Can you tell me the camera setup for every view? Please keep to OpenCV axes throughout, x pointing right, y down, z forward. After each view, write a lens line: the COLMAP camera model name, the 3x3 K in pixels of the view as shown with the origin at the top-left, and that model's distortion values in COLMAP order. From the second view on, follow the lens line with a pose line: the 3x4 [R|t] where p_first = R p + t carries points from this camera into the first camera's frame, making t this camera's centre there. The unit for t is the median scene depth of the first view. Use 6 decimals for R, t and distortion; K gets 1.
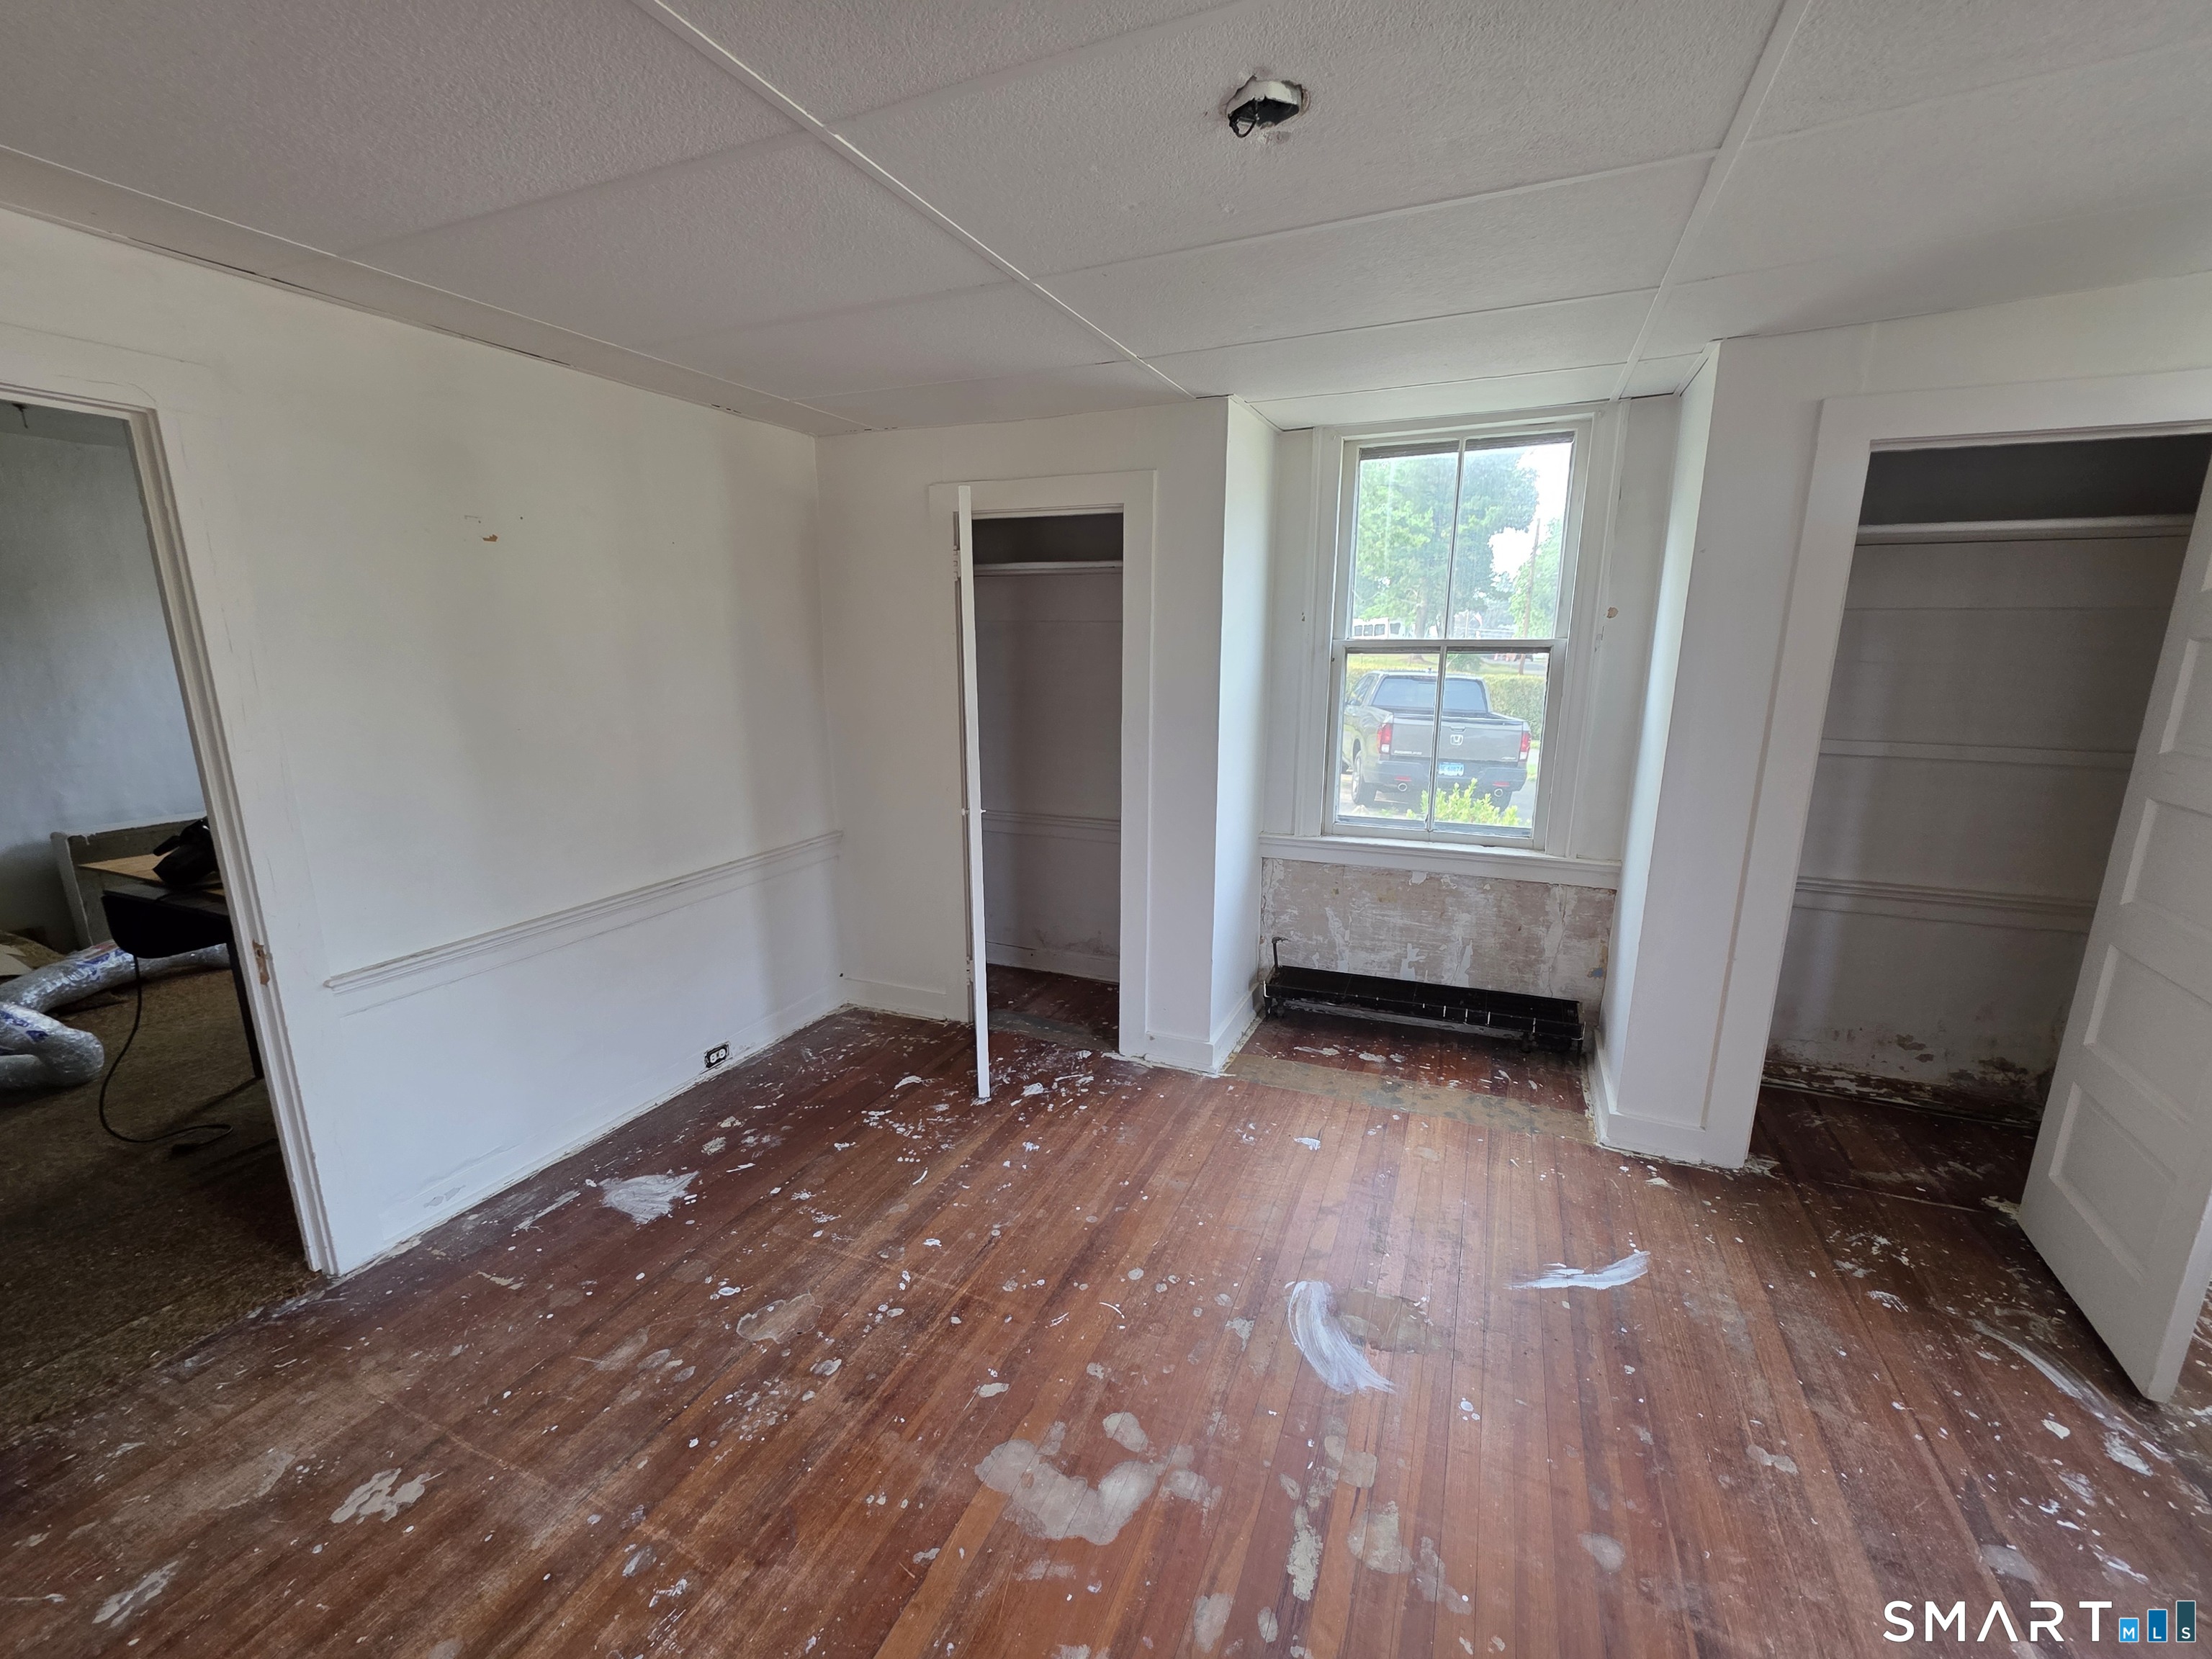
lens RADIAL K [[884.3, 0, 1118.9], [0, 884.3, 835.0], [0, 0, 1]] dist [-0.000925, 0.000204]
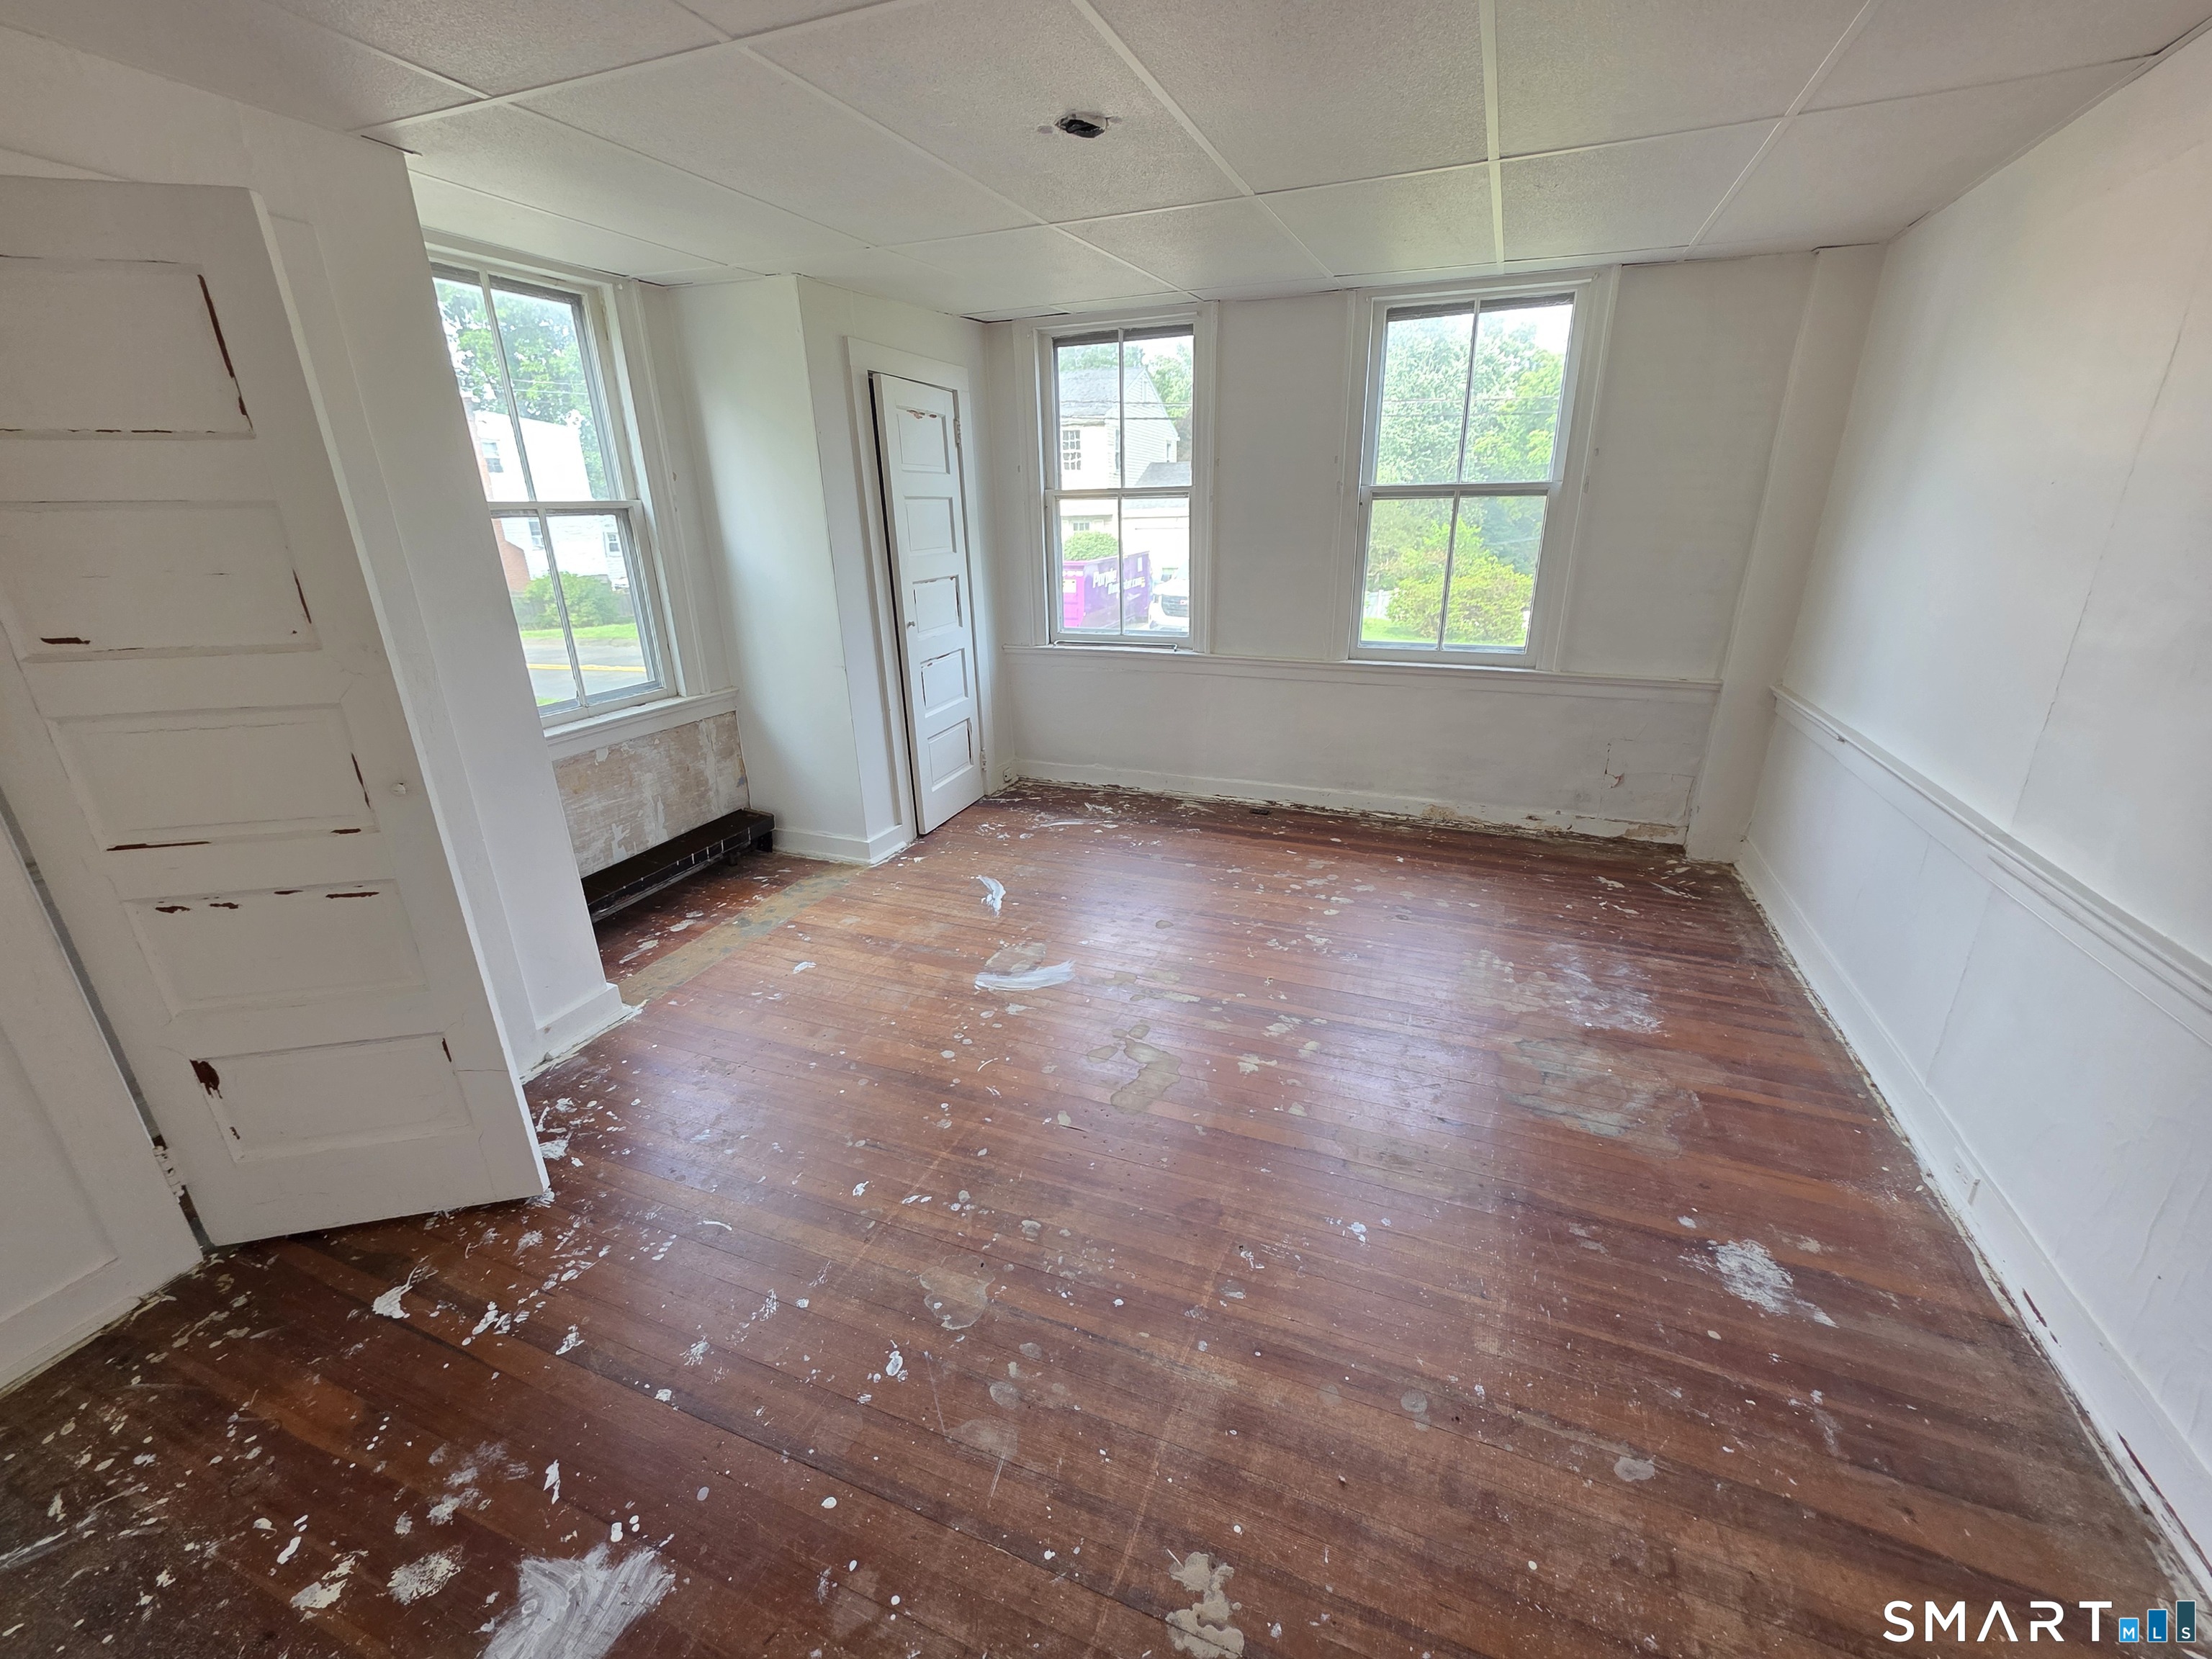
lens RADIAL K [[884.3, 0, 1125.3], [0, 884.3, 828.7], [0, 0, 1]] dist [-0.000925, 0.000204]
pose [[-0.031483, -0.341189, 0.939467, -0.671076], [0.233214, 0.911481, 0.338841, -0.078773], [-0.971916, 0.229764, 0.050874, 0.439666]]
